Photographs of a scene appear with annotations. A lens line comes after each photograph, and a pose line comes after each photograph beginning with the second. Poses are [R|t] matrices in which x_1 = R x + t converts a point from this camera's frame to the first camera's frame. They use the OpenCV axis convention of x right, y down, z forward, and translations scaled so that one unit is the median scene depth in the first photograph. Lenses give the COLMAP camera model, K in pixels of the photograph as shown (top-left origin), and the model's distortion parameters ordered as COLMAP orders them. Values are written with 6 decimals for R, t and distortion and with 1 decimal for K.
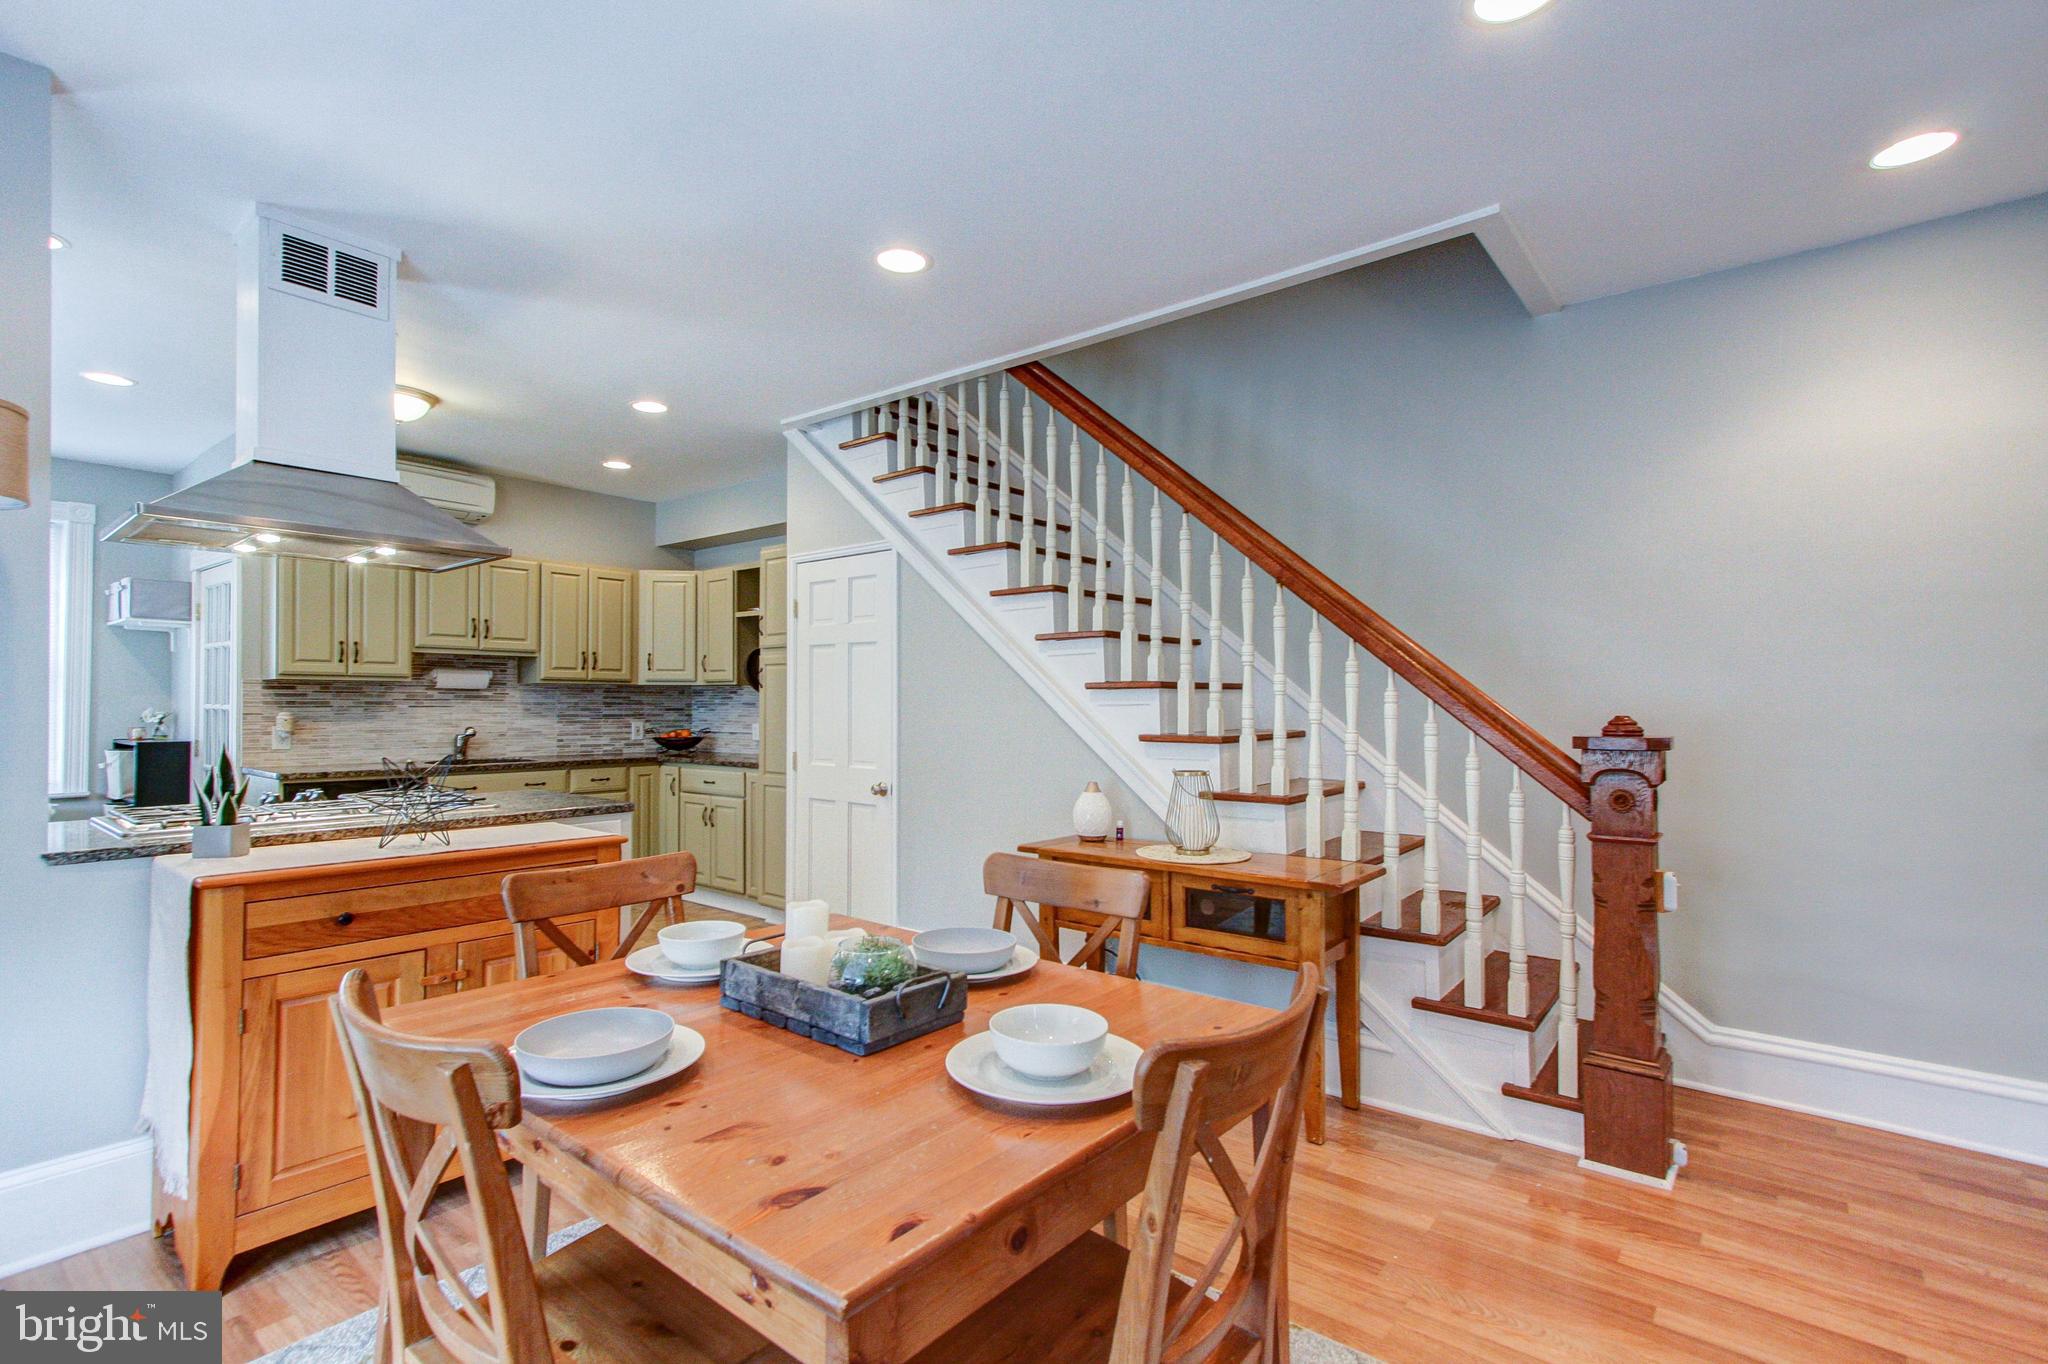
lens RADIAL K [[940.4, 0, 994.9], [0, 940.4, 696.6], [0, 0, 1]] dist [0.005839, 0.000873]
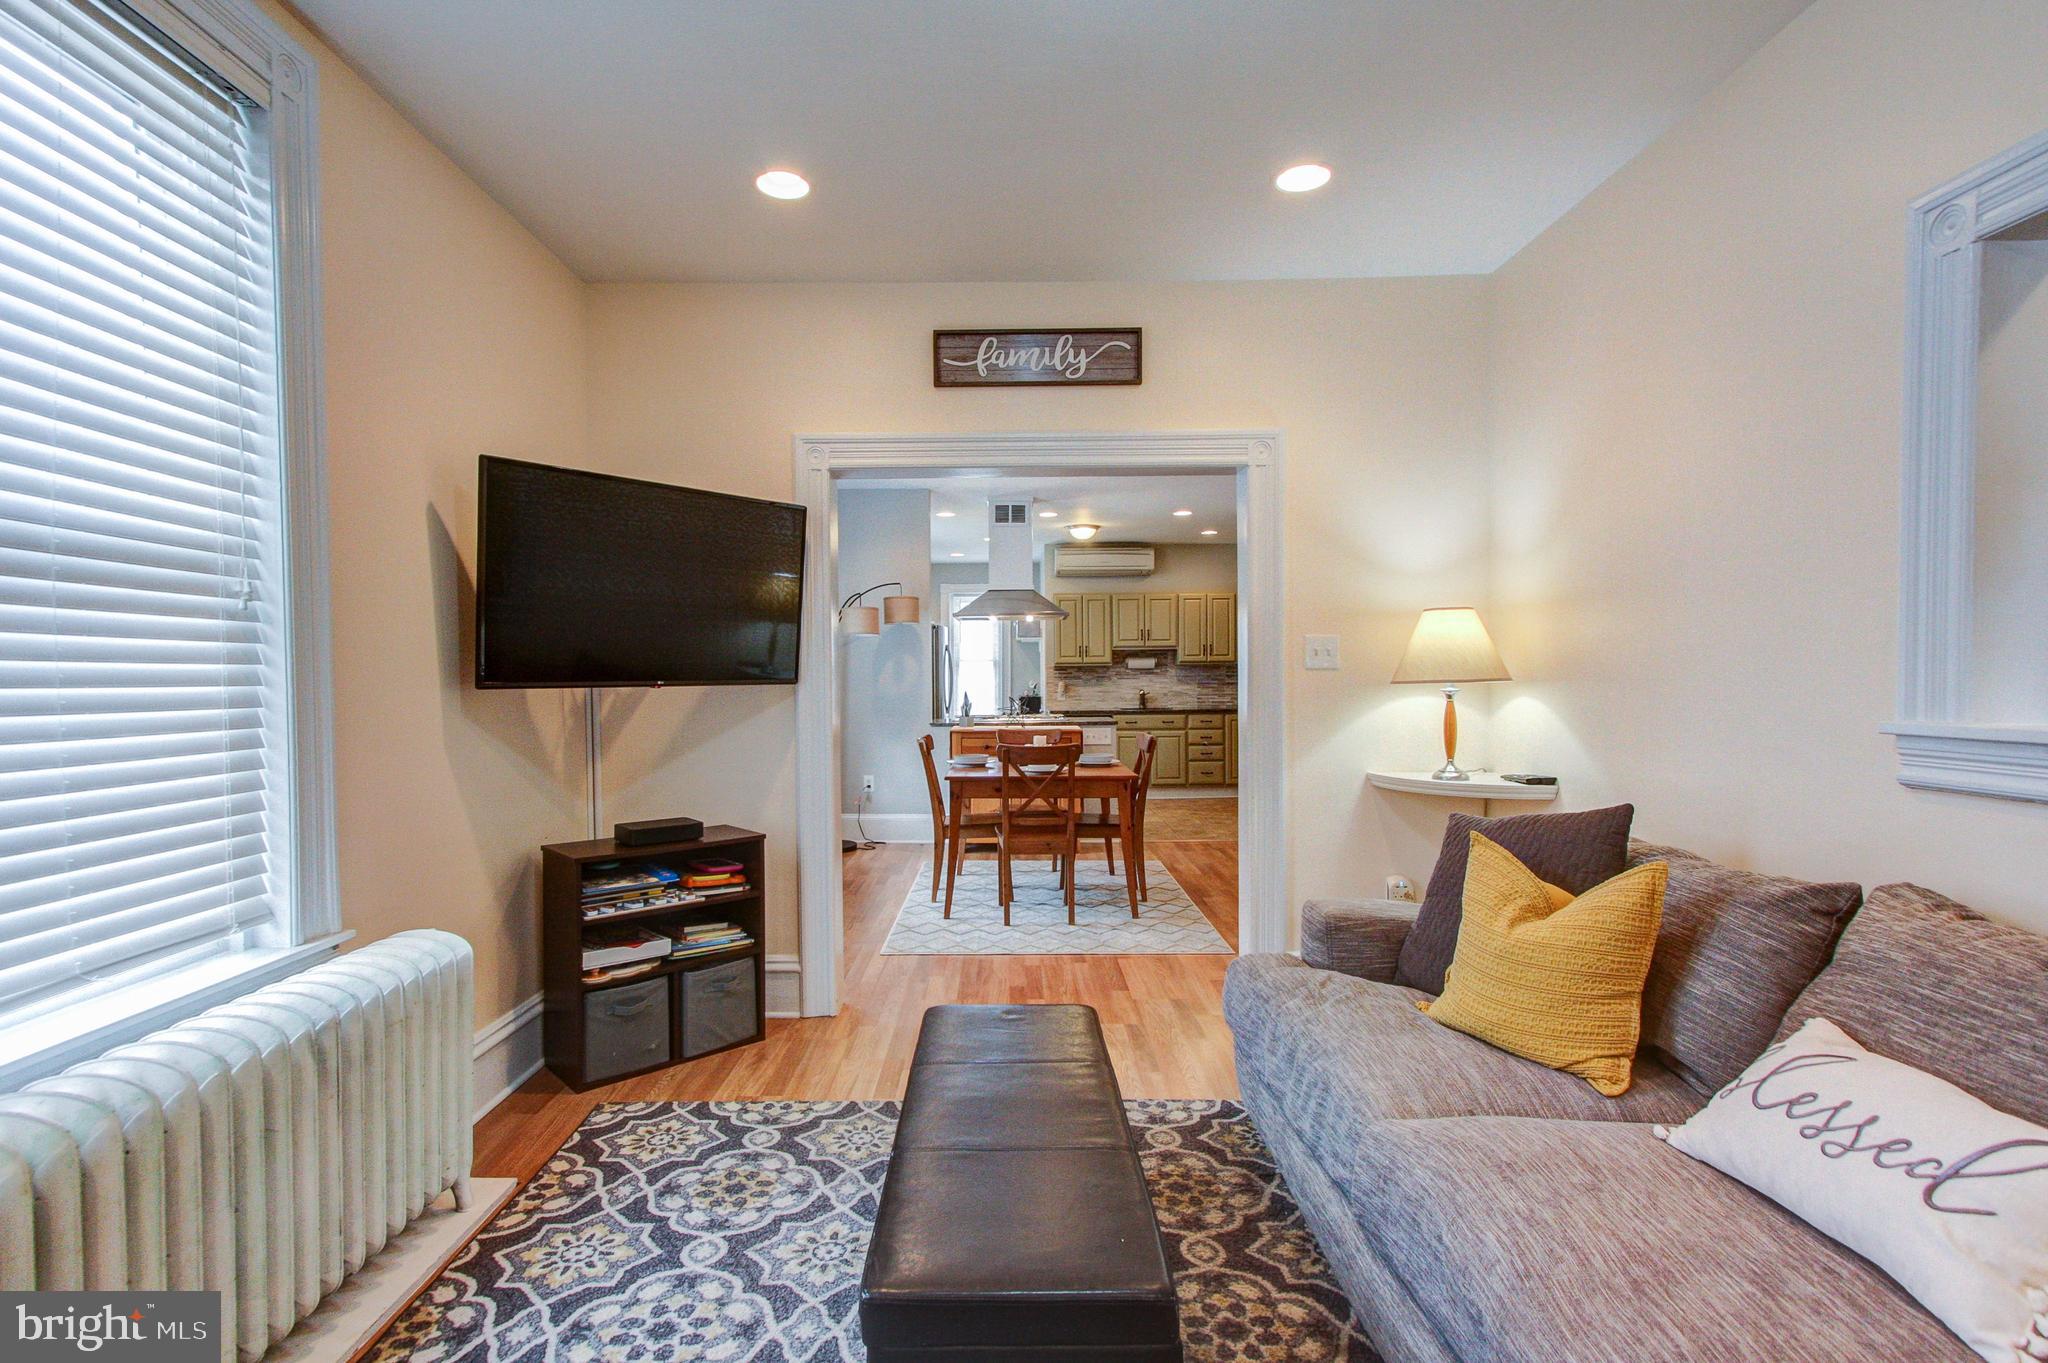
lens RADIAL K [[940.4, 0, 1015.7], [0, 940.4, 688.0], [0, 0, 1]] dist [0.005839, 0.000873]
pose [[0.649604, -0.002146, -0.760269, 0.664006], [0.017584, 0.999771, 0.012202, 0.002740], [0.760069, -0.021295, 0.649493, -0.359823]]
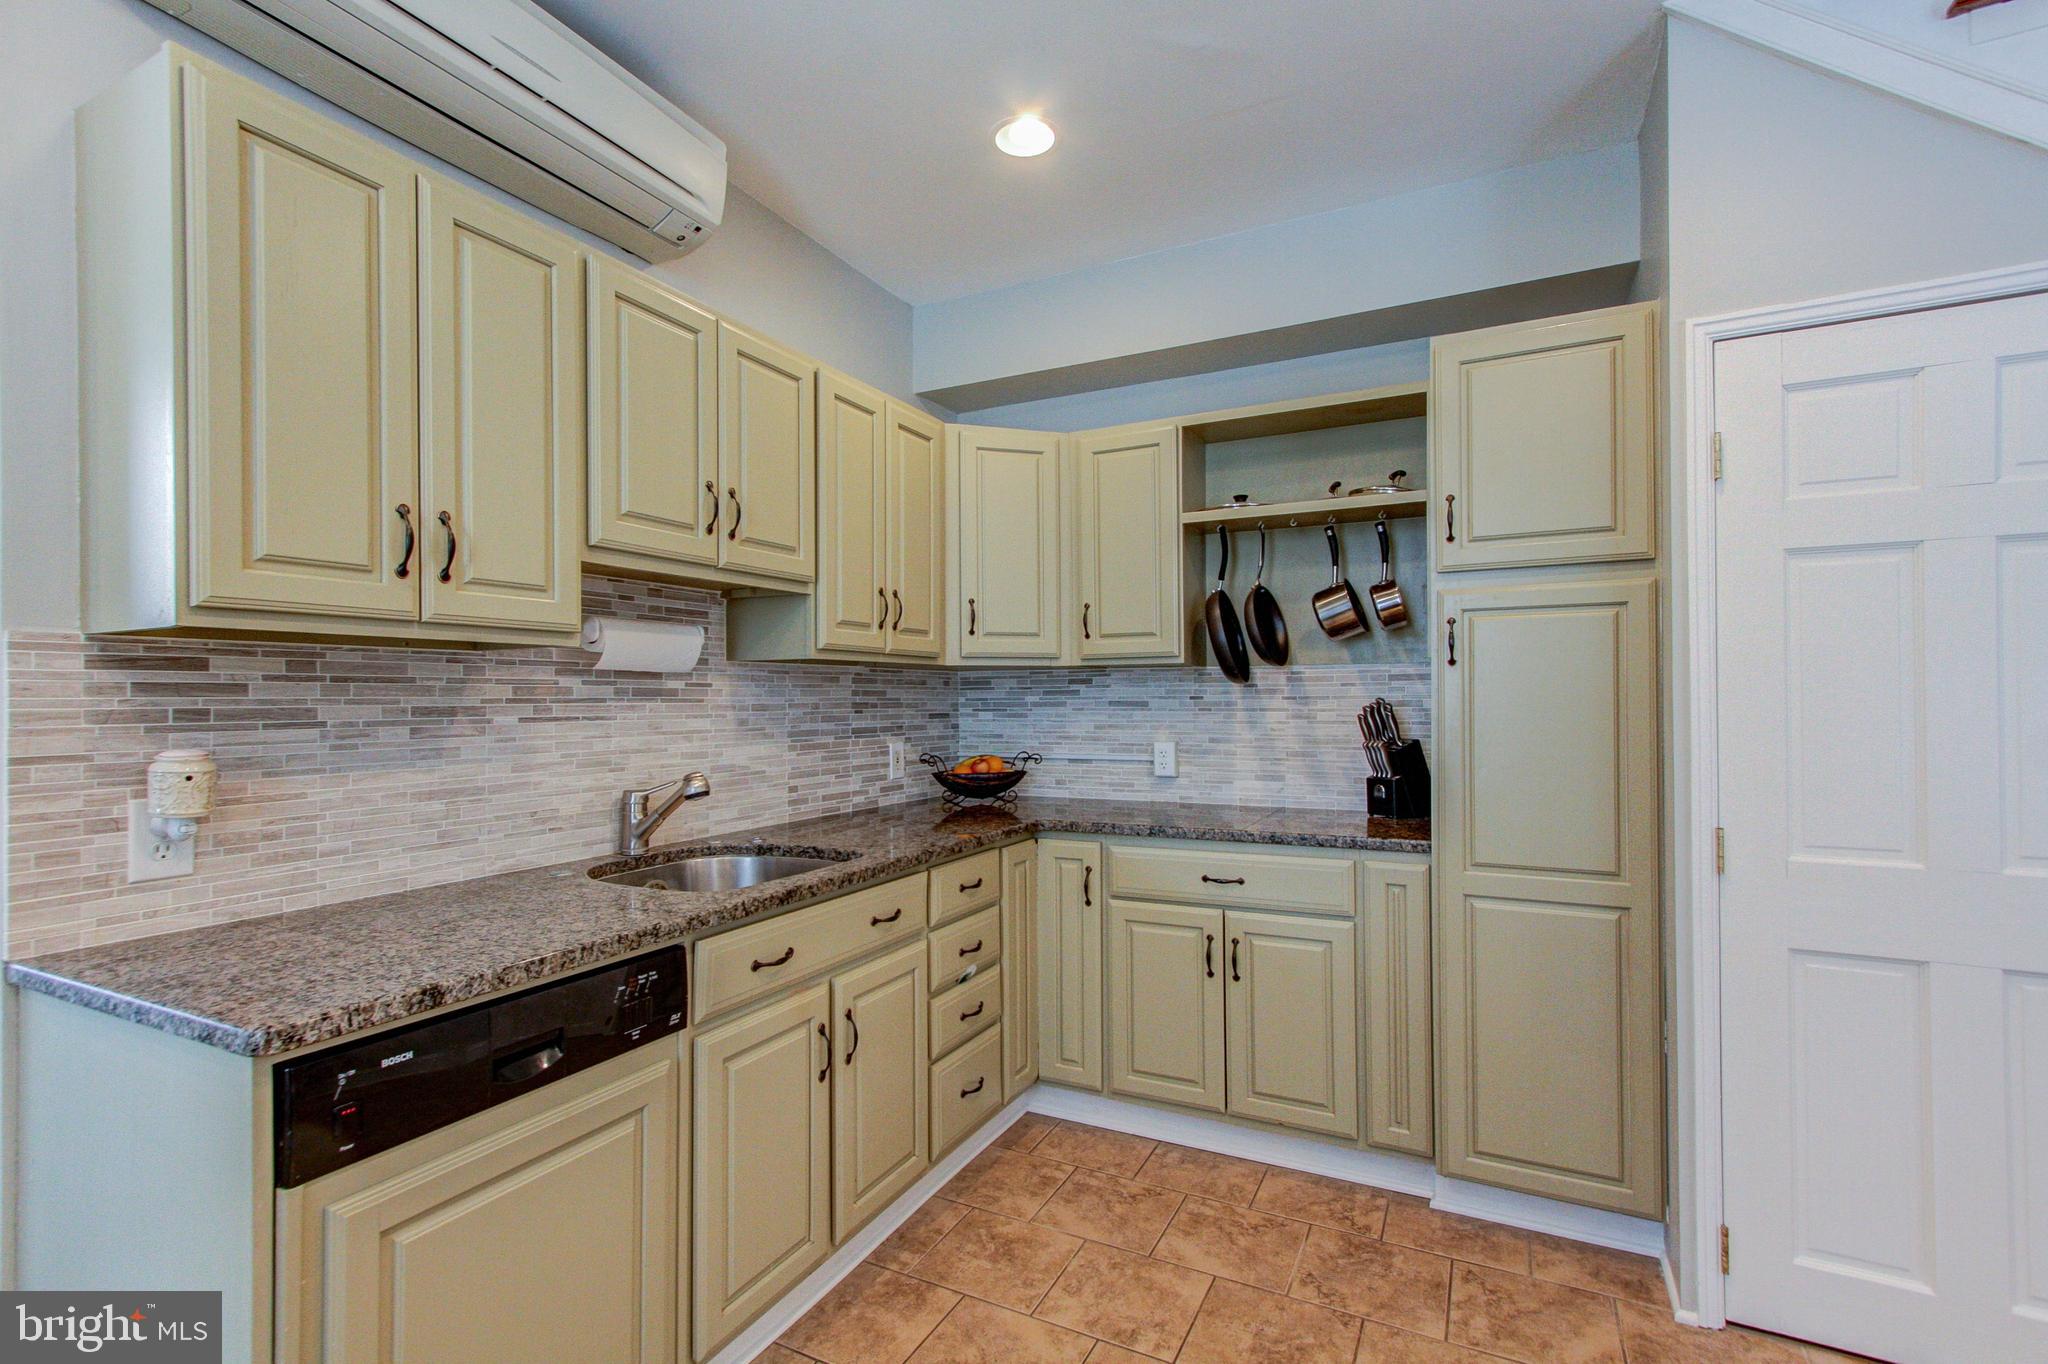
lens RADIAL K [[940.4, 0, 994.9], [0, 940.4, 694.3], [0, 0, 1]] dist [0.005839, 0.000873]
pose [[0.978201, -0.007414, 0.207529, -0.523100], [0.006924, 0.999971, 0.003085, 0.000738], [-0.207546, -0.001580, 0.978224, 0.613236]]
